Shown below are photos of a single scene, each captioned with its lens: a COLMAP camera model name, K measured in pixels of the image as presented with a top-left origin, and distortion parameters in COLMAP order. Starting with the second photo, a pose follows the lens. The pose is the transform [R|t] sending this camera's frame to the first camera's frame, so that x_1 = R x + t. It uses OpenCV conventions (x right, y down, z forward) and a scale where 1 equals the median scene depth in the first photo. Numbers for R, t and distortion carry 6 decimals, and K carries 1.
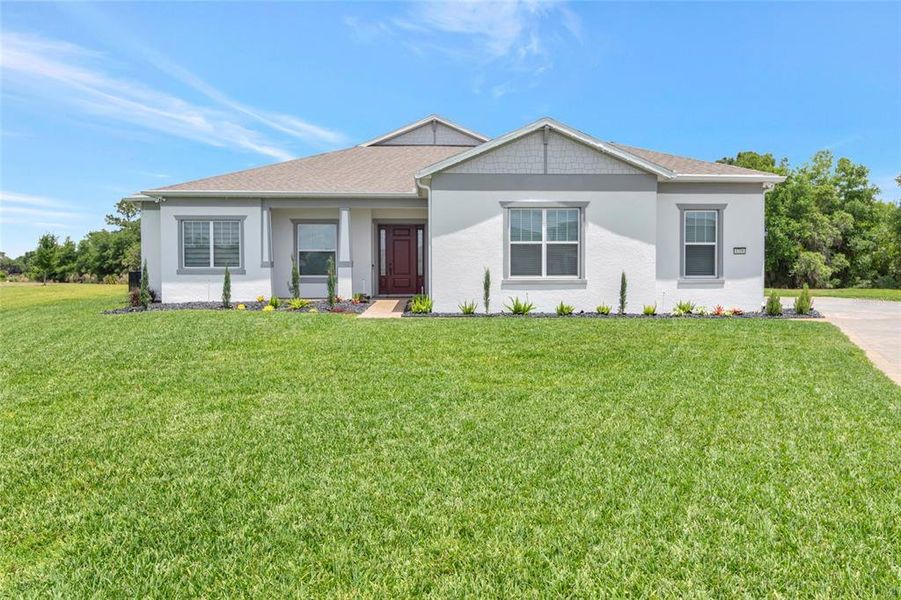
lens RADIAL K [[620.2, 0, 460.4], [0, 620.2, 274.3], [0, 0, 1]] dist [0.010194, -0.001152]
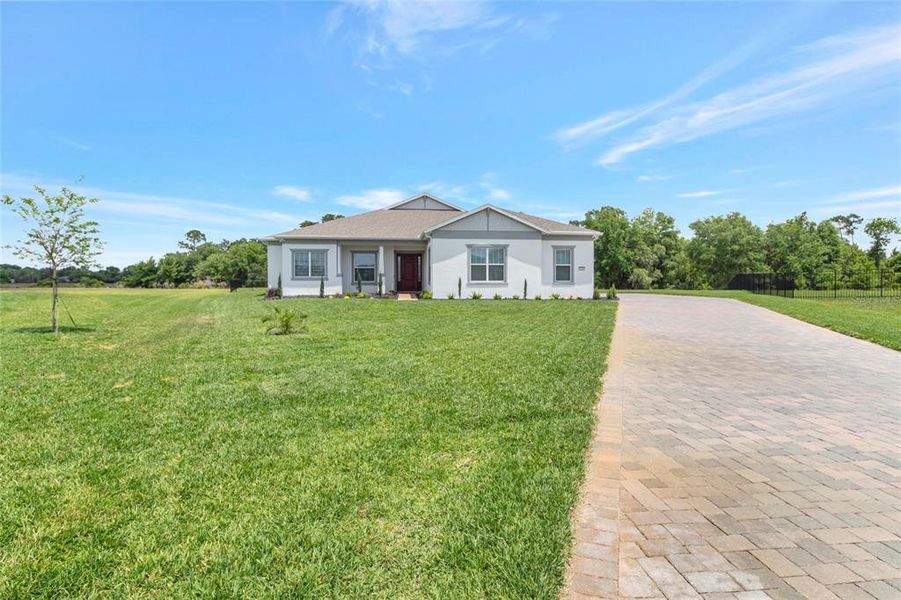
lens RADIAL K [[422.2, 0, 451.9], [0, 422.2, 276.3], [0, 0, 1]] dist [0.004430, 0.000116]
pose [[0.997790, 0.000836, 0.066444, -0.058022], [0.000183, 0.999883, -0.015322, 0.007365], [-0.066449, 0.015301, 0.997672, -0.297478]]
